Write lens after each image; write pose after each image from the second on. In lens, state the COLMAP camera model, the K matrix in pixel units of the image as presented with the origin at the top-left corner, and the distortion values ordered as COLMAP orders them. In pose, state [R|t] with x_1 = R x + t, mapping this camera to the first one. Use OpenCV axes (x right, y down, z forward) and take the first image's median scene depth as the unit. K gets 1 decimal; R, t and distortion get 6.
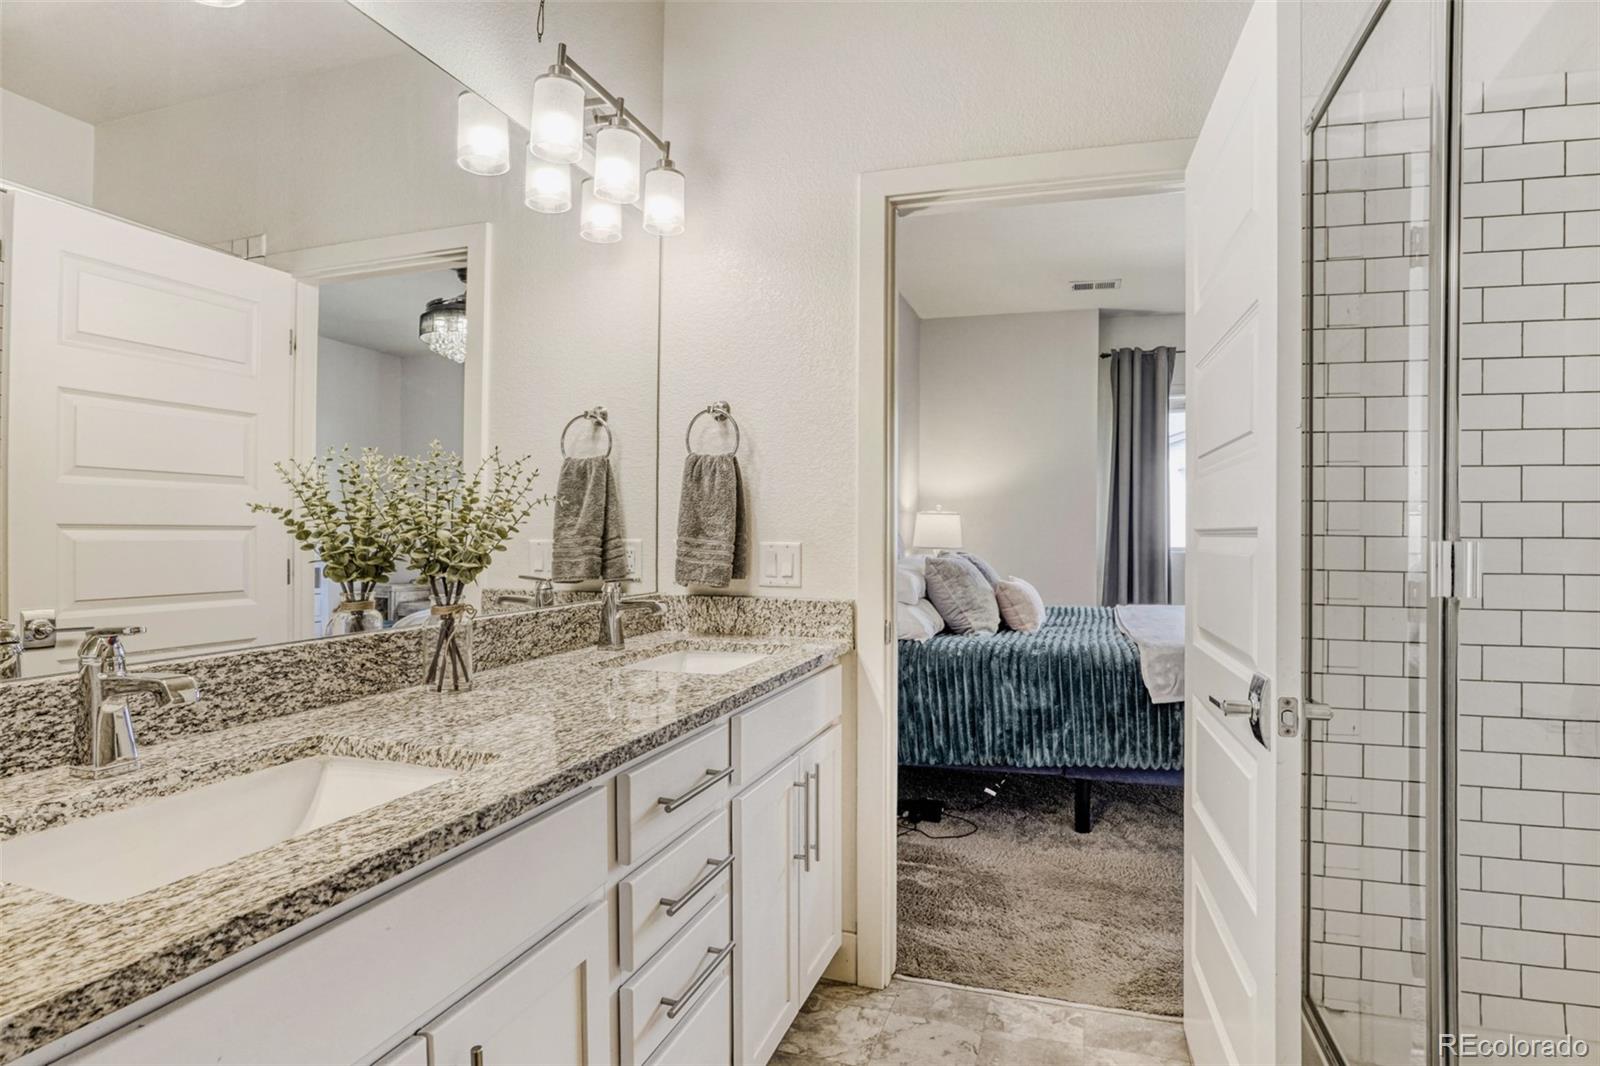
lens RADIAL K [[802.1, 0, 808.1], [0, 802.1, 528.2], [0, 0, 1]] dist [-0.025392, 0.001308]
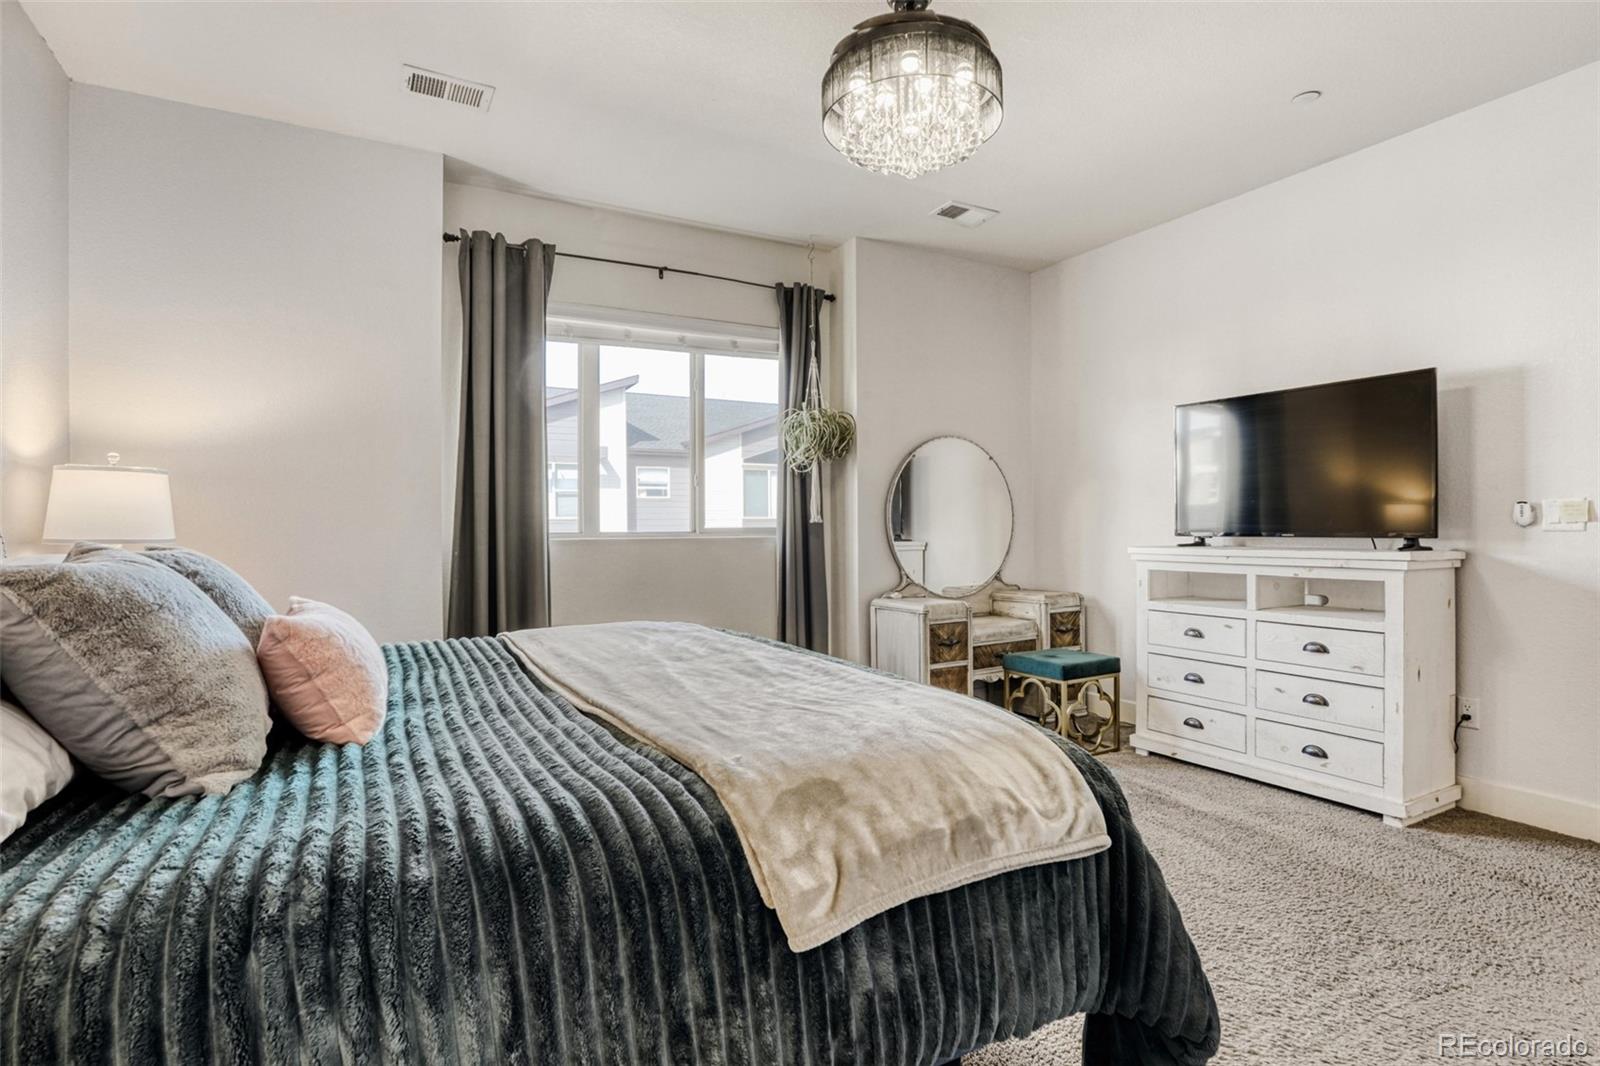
lens RADIAL K [[802.1, 0, 808.1], [0, 802.1, 528.2], [0, 0, 1]] dist [-0.025392, 0.001308]
pose [[0.664812, -0.009199, 0.746954, 0.136544], [0.003809, 0.999953, 0.008925, 0.022708], [-0.747001, -0.003088, 0.664816, 0.592591]]
